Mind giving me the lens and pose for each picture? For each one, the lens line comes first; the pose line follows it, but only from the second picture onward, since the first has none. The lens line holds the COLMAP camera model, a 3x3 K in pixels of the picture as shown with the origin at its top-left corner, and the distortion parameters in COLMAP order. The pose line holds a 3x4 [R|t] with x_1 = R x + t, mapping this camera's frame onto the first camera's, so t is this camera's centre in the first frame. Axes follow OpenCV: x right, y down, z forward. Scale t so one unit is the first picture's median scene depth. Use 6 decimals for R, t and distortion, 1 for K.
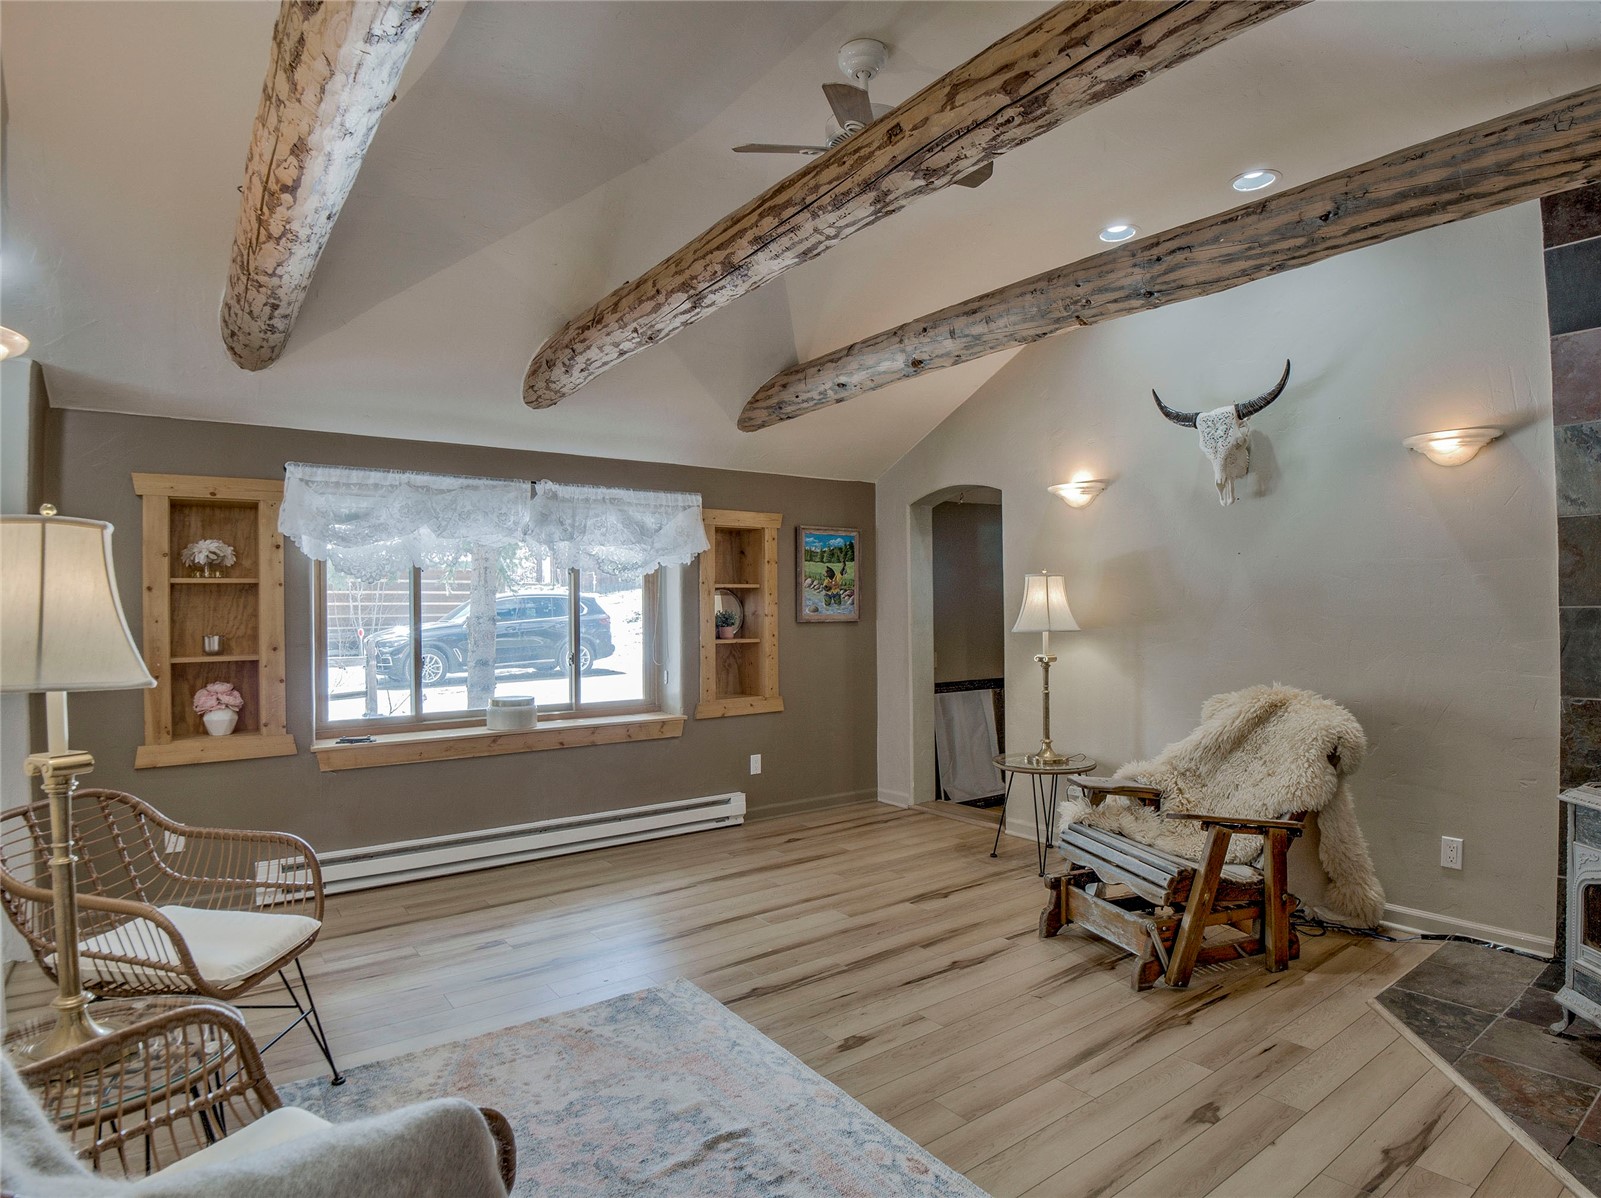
lens RADIAL K [[875.2, 0, 817.9], [0, 875.2, 604.4], [0, 0, 1]] dist [-0.043768, -0.012624]
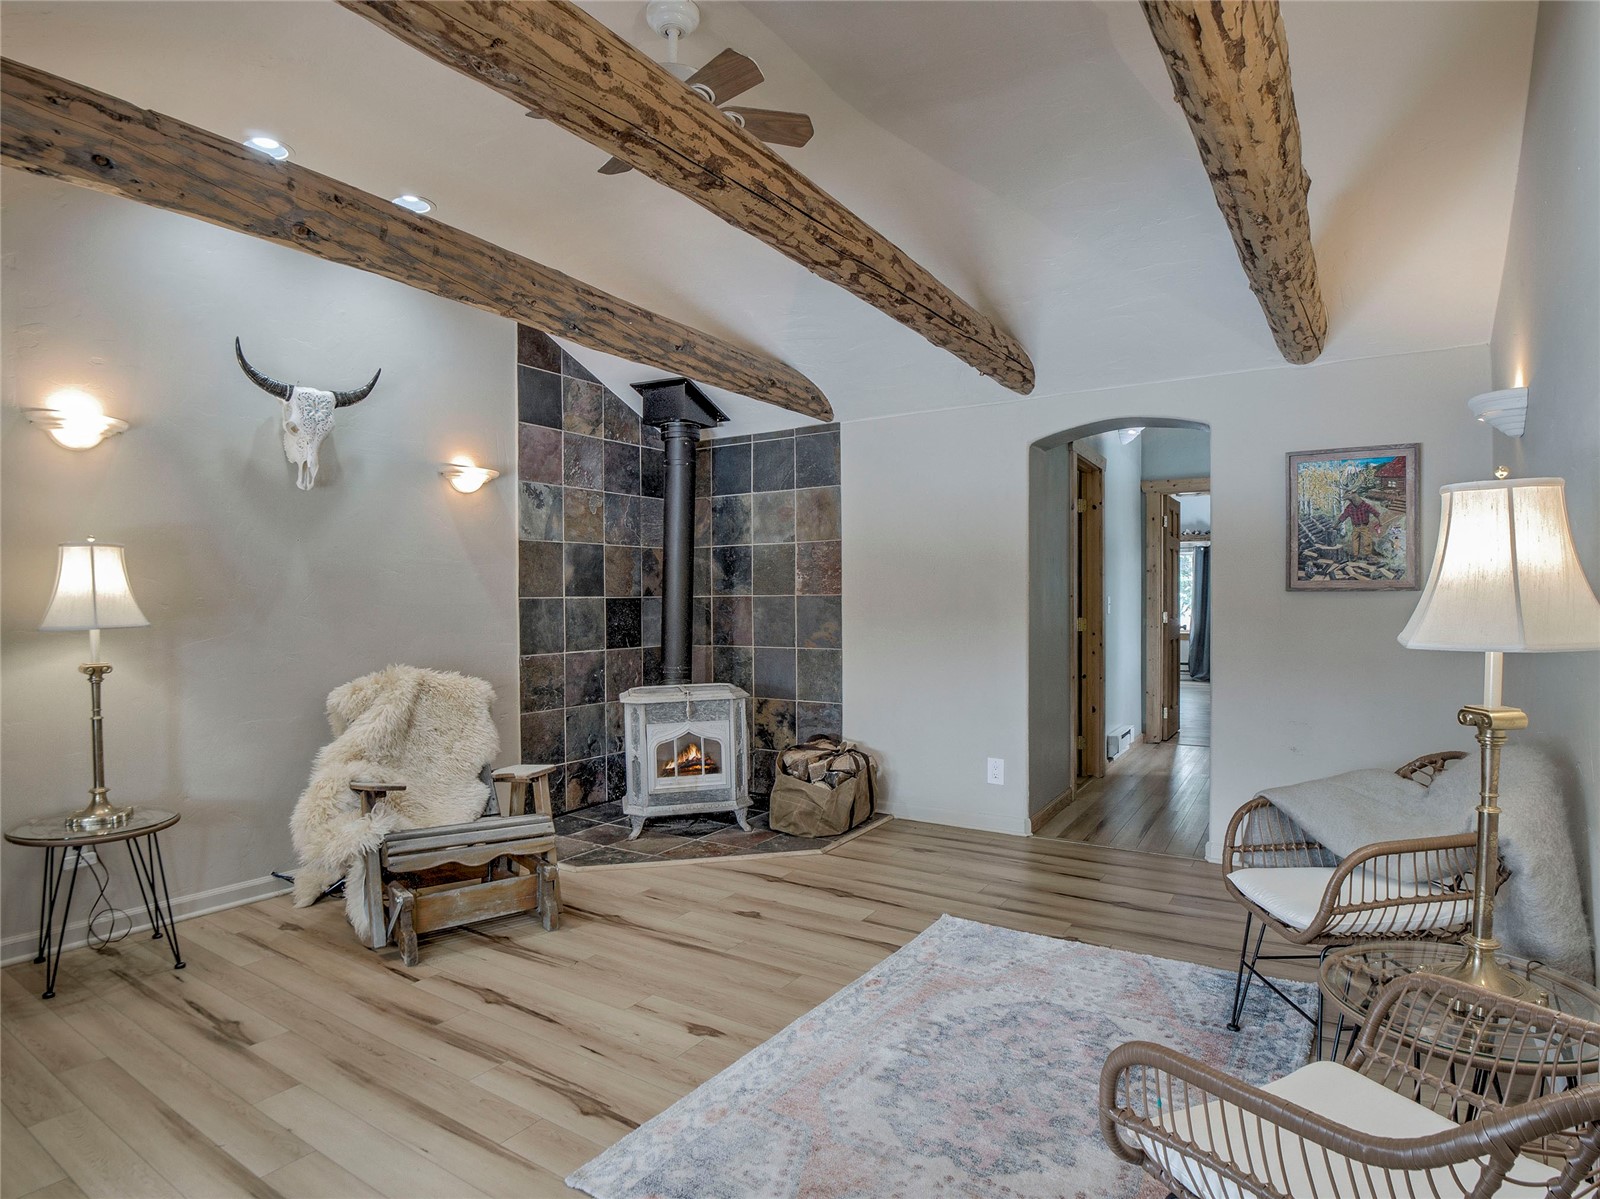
lens RADIAL K [[874.6, 0, 774.8], [0, 874.6, 604.3], [0, 0, 1]] dist [-0.043768, -0.012624]
pose [[-0.319598, 0.006902, 0.947528, -0.629669], [0.002937, 0.999976, -0.006293, 0.021763], [-0.947549, 0.000772, -0.319610, 0.850950]]
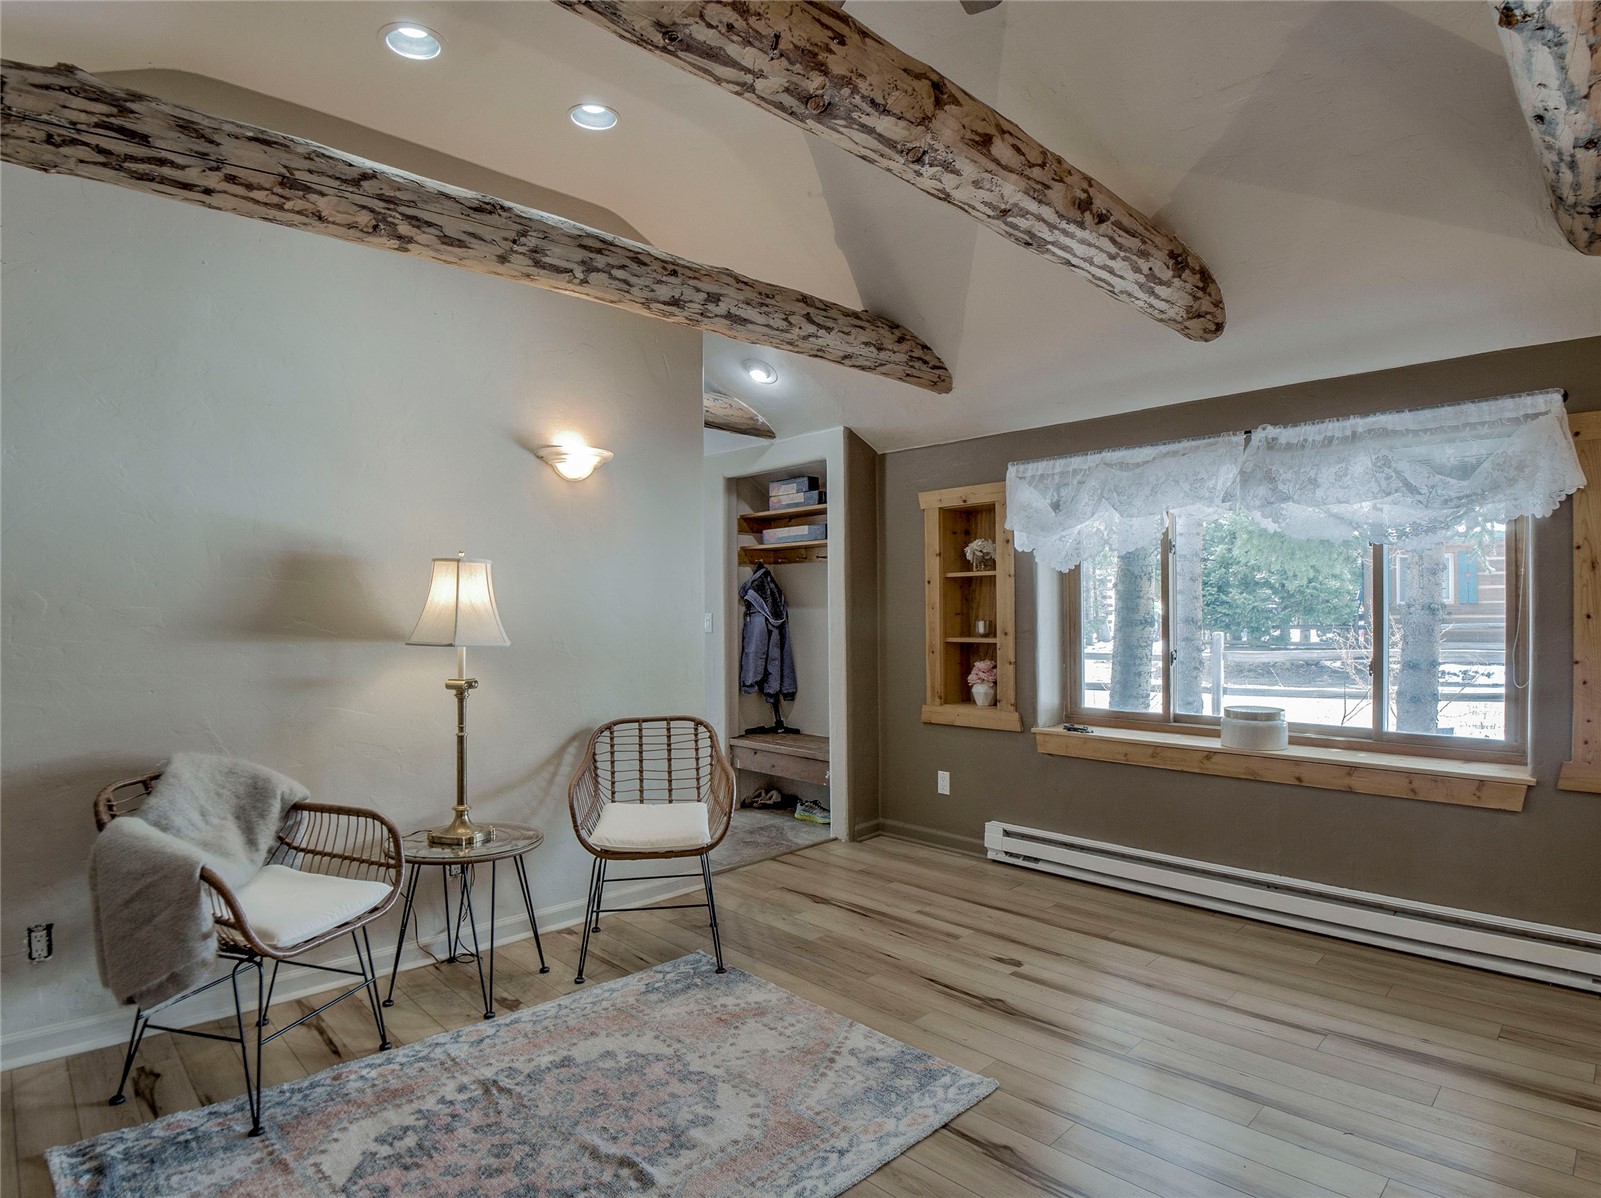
lens RADIAL K [[875.2, 0, 775.2], [0, 875.2, 604.7], [0, 0, 1]] dist [-0.043768, -0.012624]
pose [[0.104778, 0.007130, -0.994470, 0.461324], [0.014220, 0.999861, 0.008667, 0.000359], [0.994394, -0.015050, 0.104662, 0.592453]]
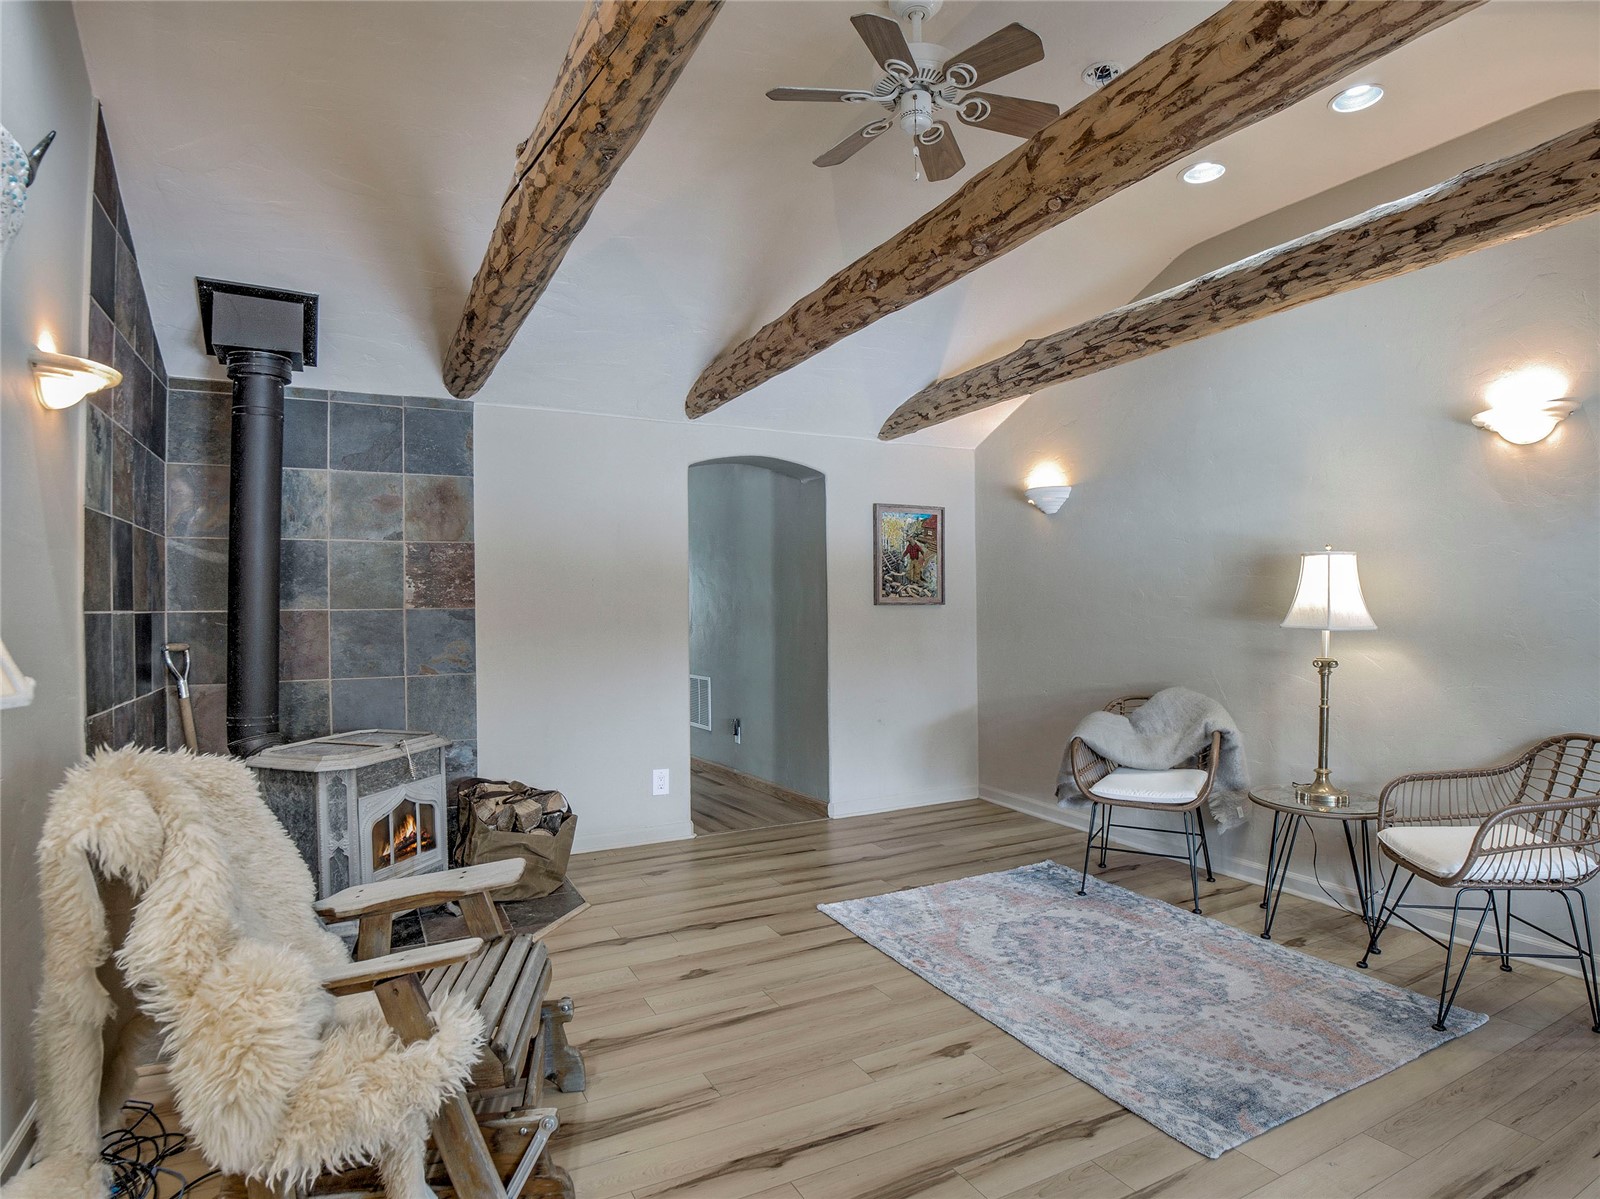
lens RADIAL K [[874.6, 0, 796.0], [0, 874.6, 602.0], [0, 0, 1]] dist [-0.043768, -0.012624]
pose [[-0.983665, 0.021638, 0.178704, 0.021923], [0.019061, 0.999688, -0.016129, 0.016646], [-0.178997, -0.012459, -0.983771, 1.360392]]
